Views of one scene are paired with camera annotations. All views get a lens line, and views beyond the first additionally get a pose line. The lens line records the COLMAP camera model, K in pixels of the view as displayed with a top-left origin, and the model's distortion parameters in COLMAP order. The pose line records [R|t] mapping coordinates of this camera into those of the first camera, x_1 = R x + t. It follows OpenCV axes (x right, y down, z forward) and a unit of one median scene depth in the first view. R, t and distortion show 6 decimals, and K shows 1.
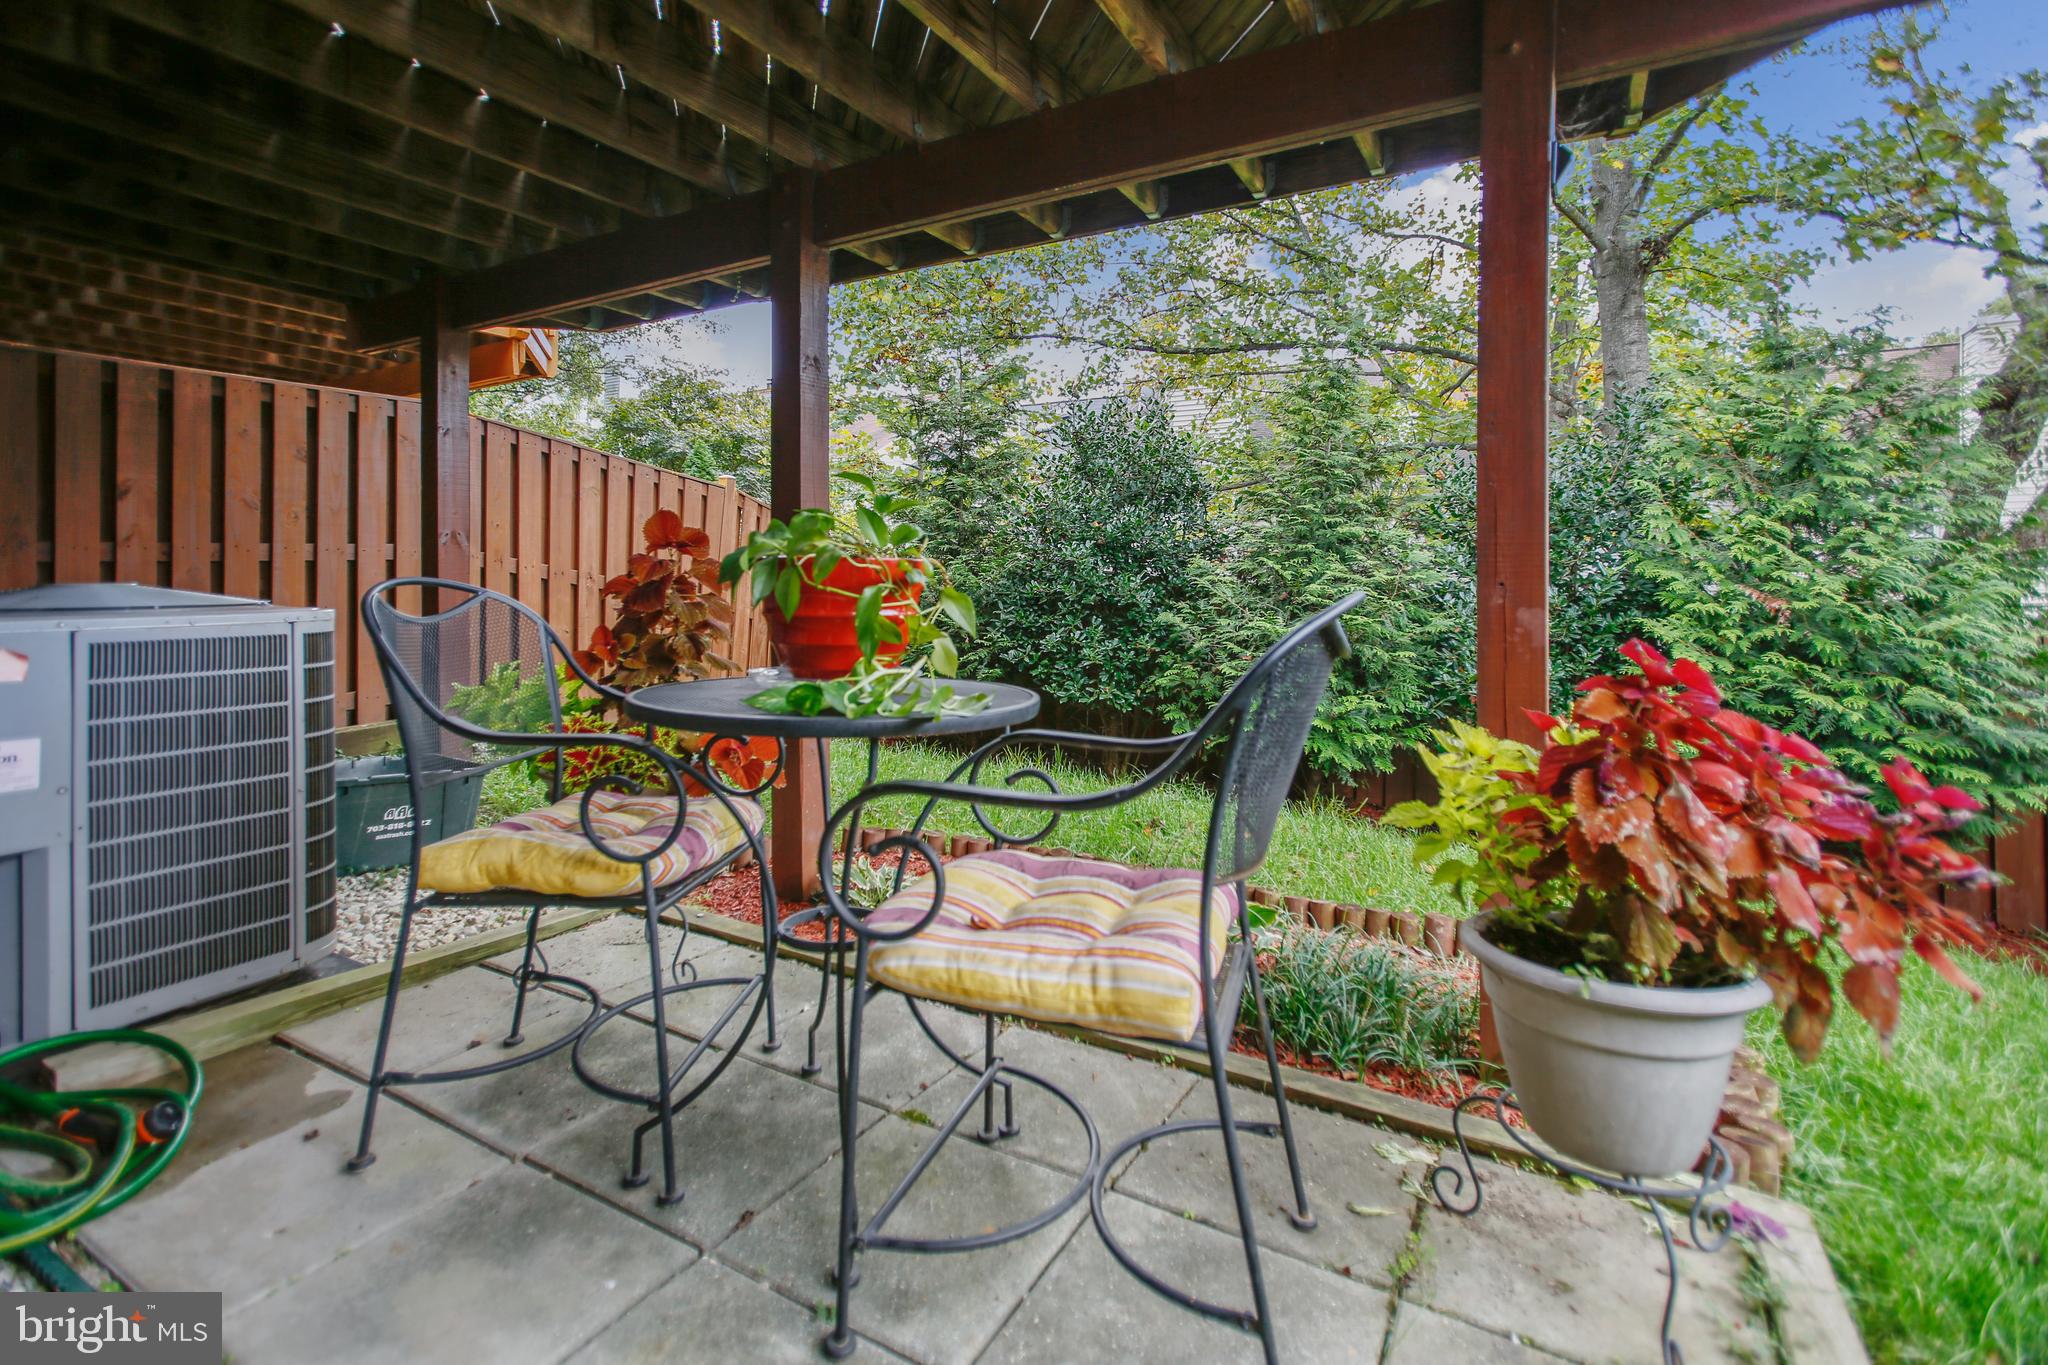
lens RADIAL K [[945.4, 0, 982.2], [0, 945.4, 584.1], [0, 0, 1]] dist [-0.028468, 0.012112]
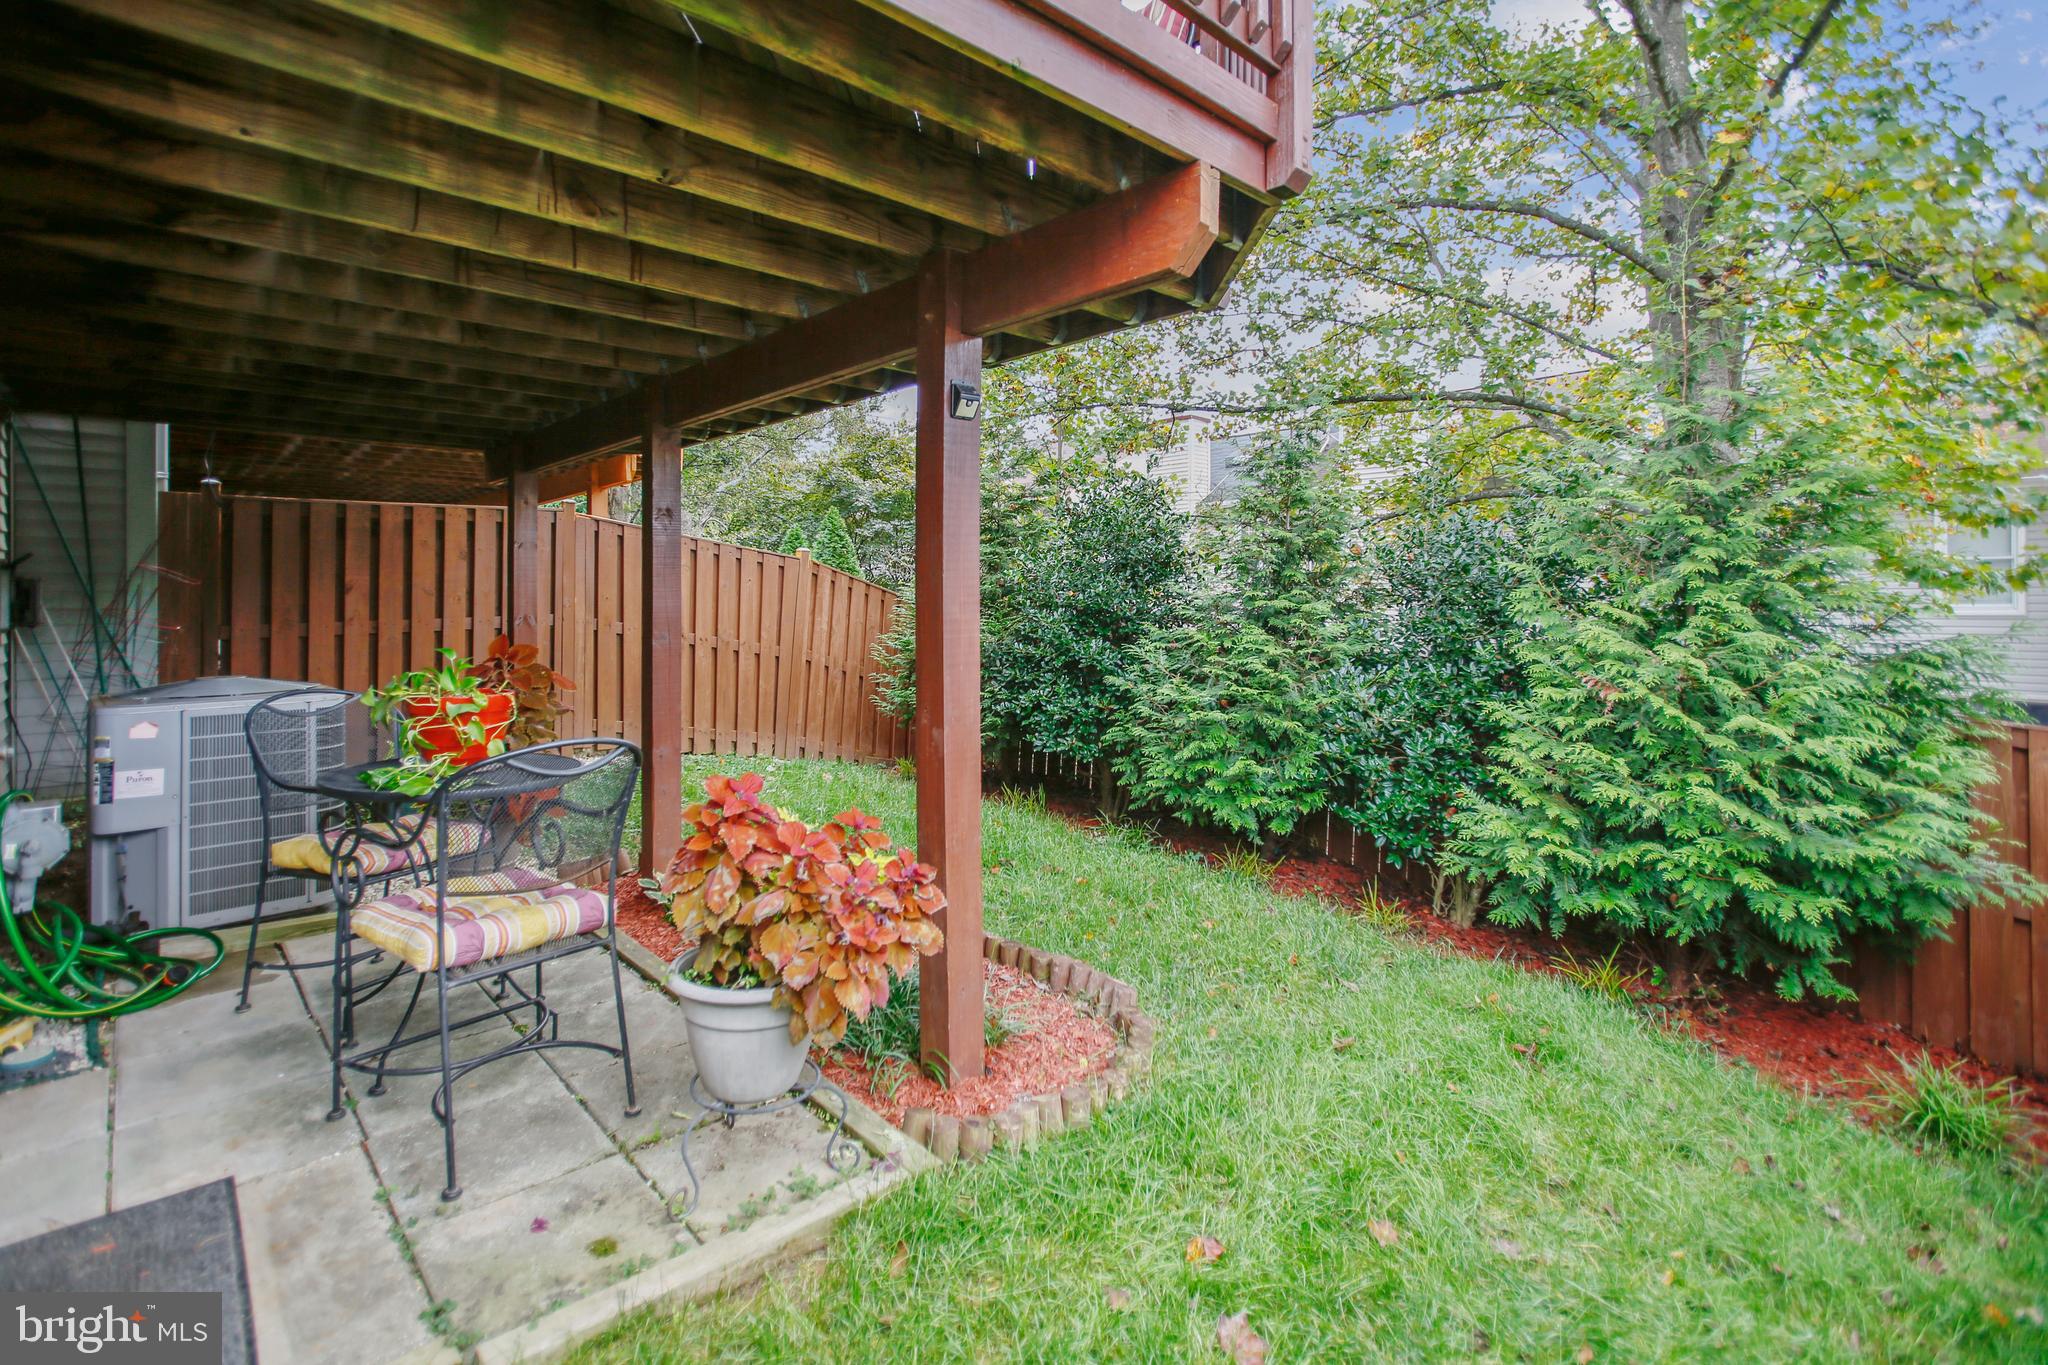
lens RADIAL K [[945.4, 0, 982.2], [0, 945.4, 584.1], [0, 0, 1]] dist [-0.028468, 0.012112]
pose [[0.954629, -0.008288, -0.297683, 0.827082], [0.002892, 0.999824, -0.018563, -0.121833], [0.297785, 0.016860, 0.954484, -0.229314]]
